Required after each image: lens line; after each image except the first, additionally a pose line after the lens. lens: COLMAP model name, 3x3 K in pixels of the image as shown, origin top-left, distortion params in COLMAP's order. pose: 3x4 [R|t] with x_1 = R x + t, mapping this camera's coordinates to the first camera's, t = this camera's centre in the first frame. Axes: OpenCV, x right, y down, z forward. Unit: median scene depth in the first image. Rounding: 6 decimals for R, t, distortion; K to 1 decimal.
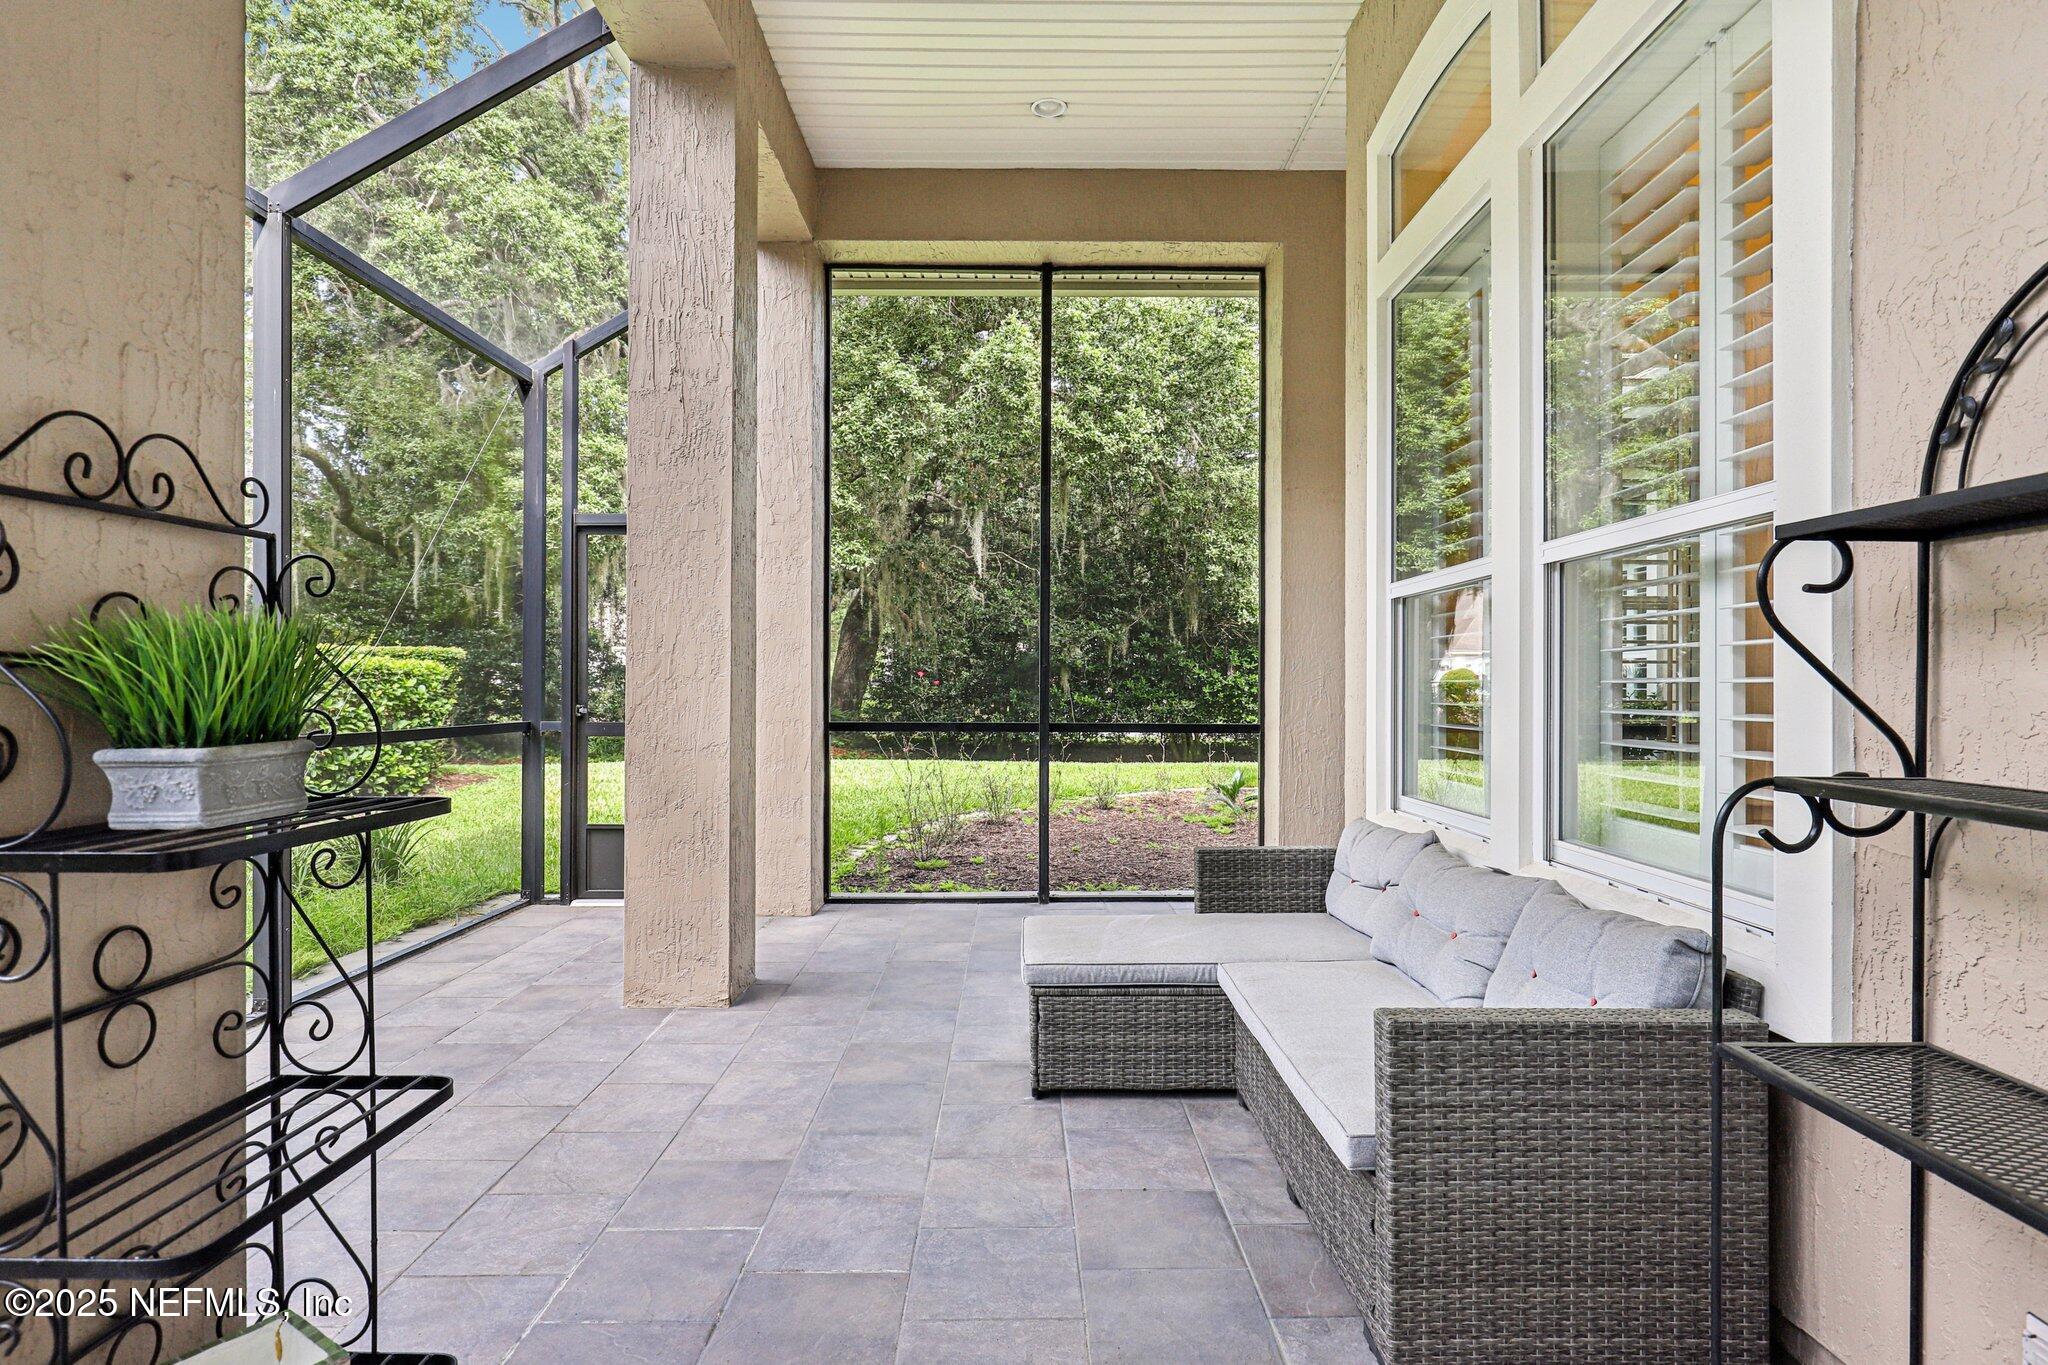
lens RADIAL K [[1085.1, 0, 1026.2], [0, 1085.1, 686.7], [0, 0, 1]] dist [0.002594, -0.006561]
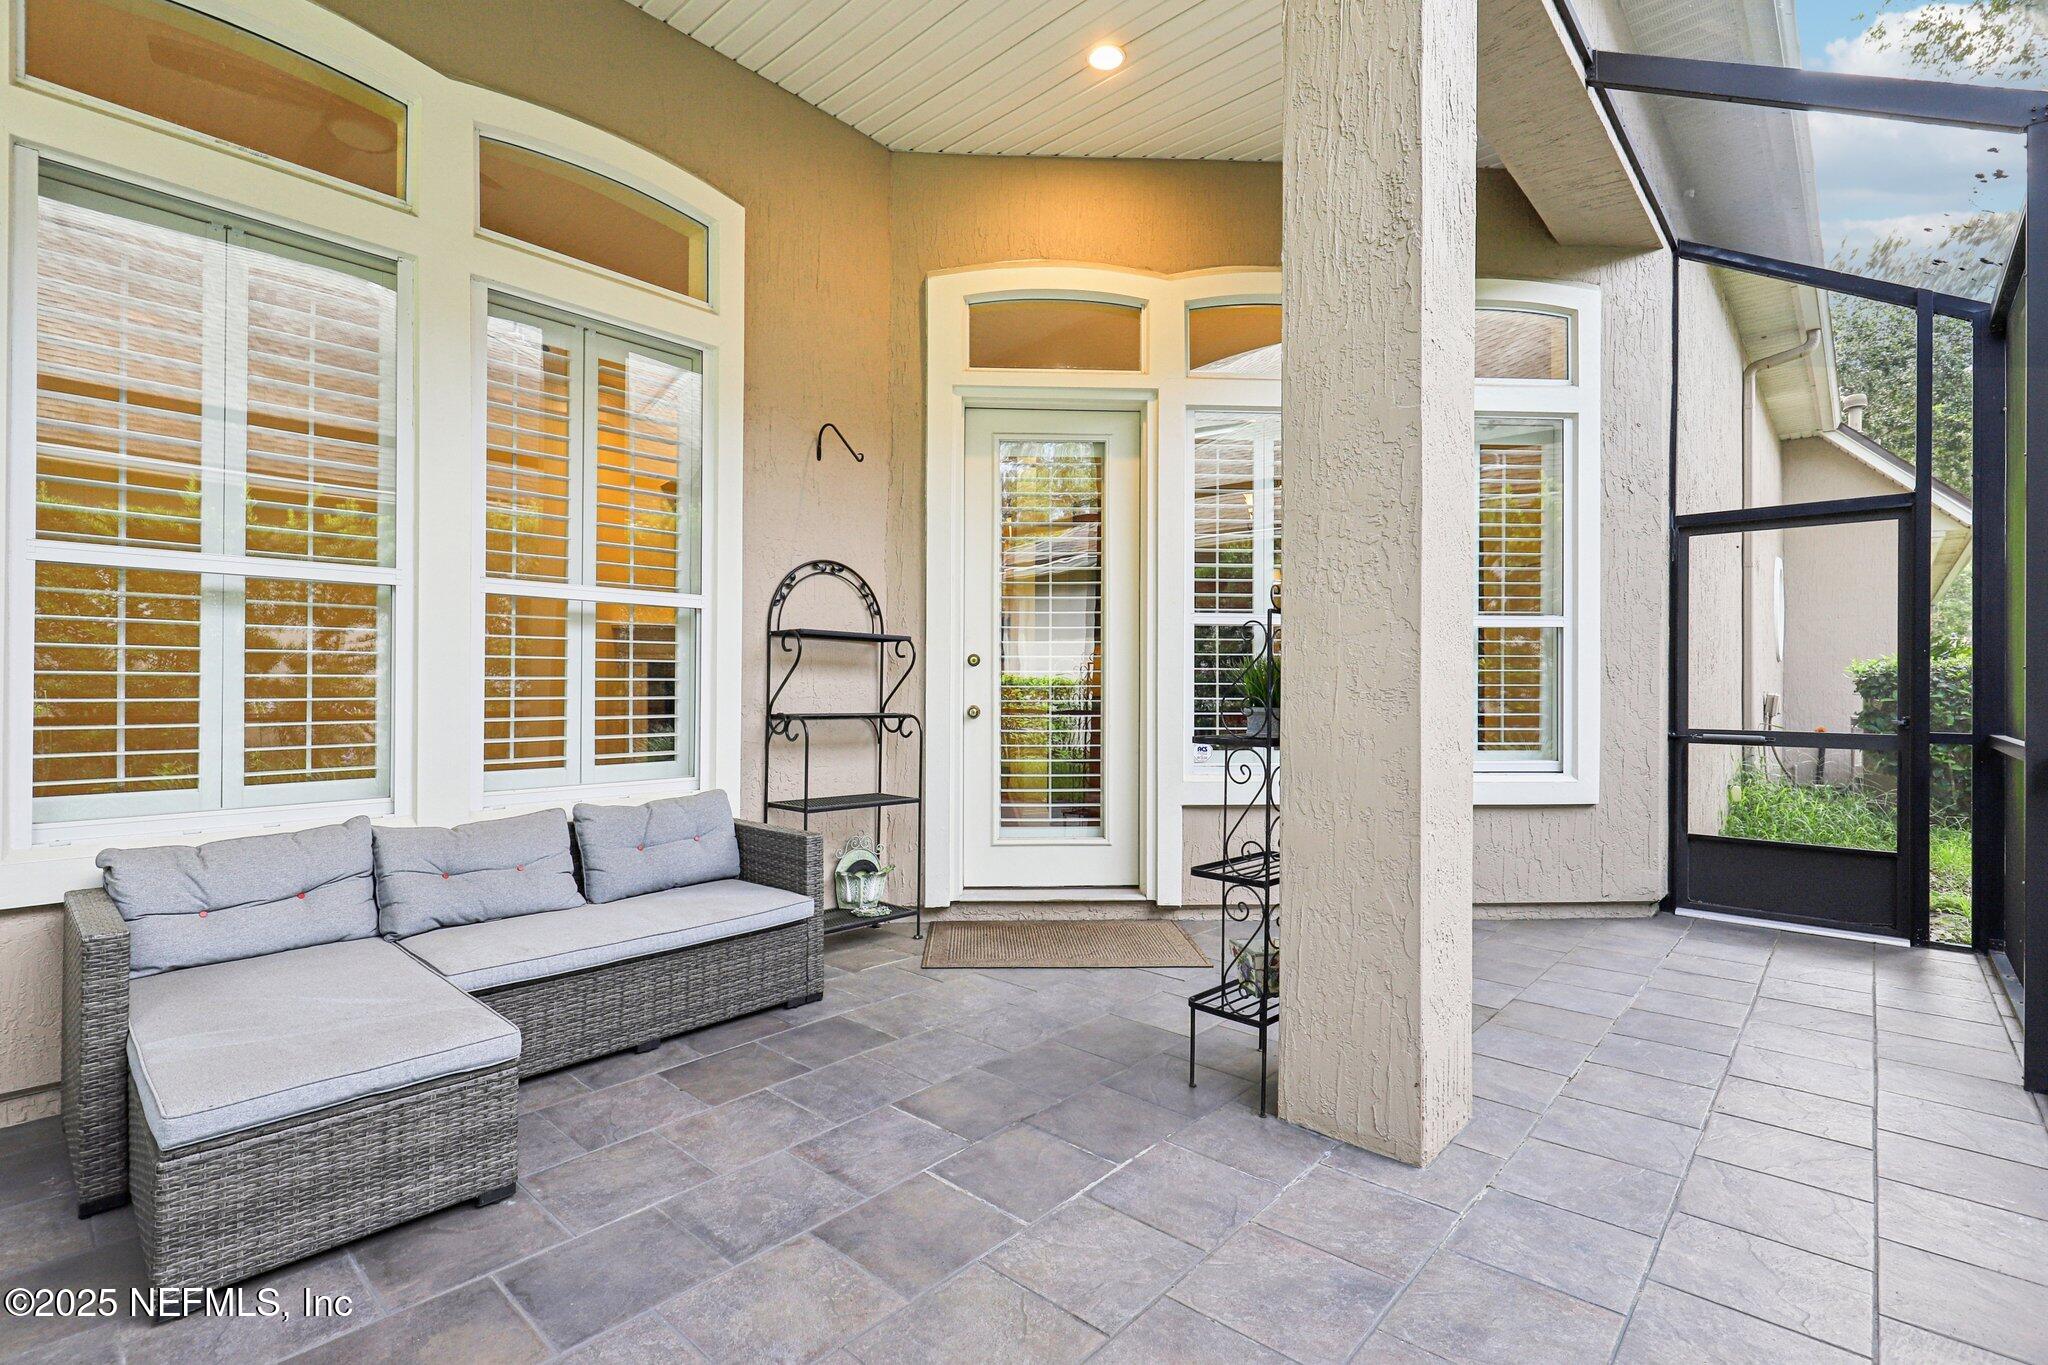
lens RADIAL K [[941.4, 0, 1021.5], [0, 941.4, 681.2], [0, 0, 1]] dist [-0.003731, 0.000402]
pose [[-0.742298, -0.004631, 0.670054, -0.961327], [-0.007361, 0.999972, -0.001244, -0.005604], [-0.670029, -0.005855, -0.742312, 1.648309]]
